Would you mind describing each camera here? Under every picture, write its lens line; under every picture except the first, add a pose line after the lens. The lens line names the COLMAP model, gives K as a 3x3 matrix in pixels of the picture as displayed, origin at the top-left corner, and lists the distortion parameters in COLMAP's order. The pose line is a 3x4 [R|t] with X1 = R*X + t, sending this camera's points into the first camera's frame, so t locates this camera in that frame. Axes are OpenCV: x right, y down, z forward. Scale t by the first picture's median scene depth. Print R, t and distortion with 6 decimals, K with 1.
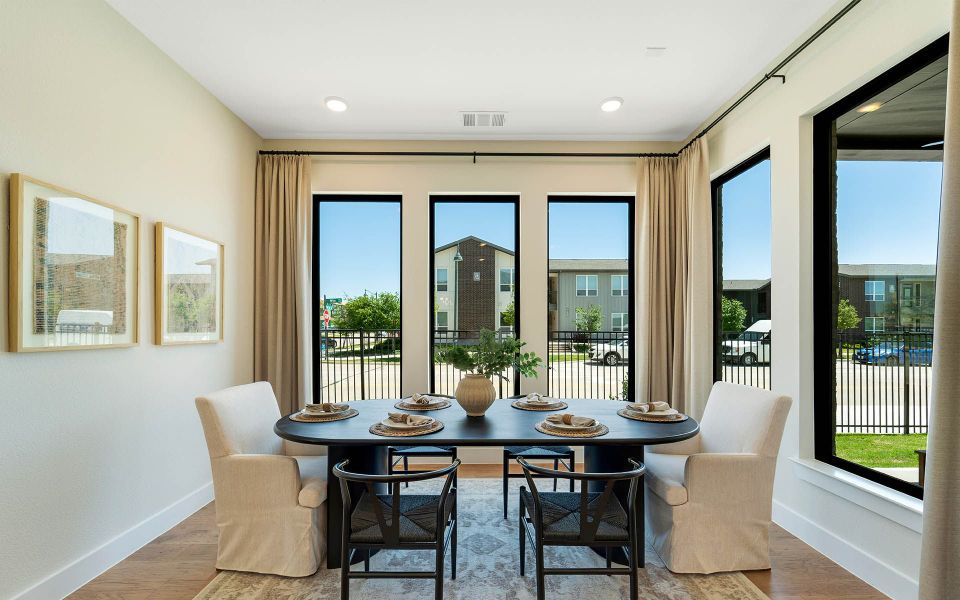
lens RADIAL K [[391.9, 0, 480.3], [0, 391.9, 327.6], [0, 0, 1]] dist [-0.000189, -0.000427]
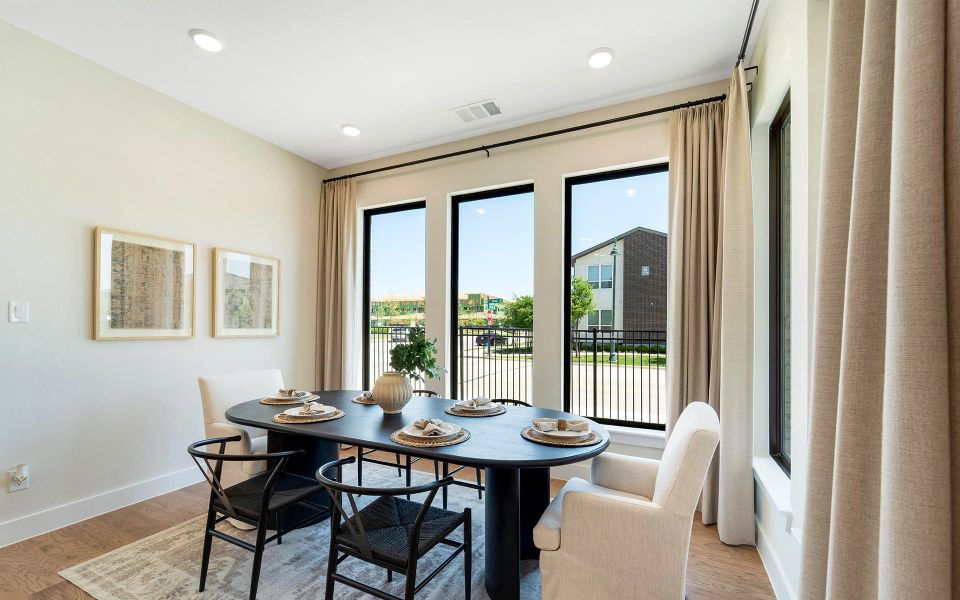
lens RADIAL K [[391.9, 0, 480.3], [0, 391.9, 327.6], [0, 0, 1]] dist [-0.000189, -0.000427]
pose [[0.895573, 0.008254, -0.444838, 0.414248], [-0.007053, 0.999966, 0.004354, -0.001831], [0.444858, -0.000762, 0.895601, 0.126316]]
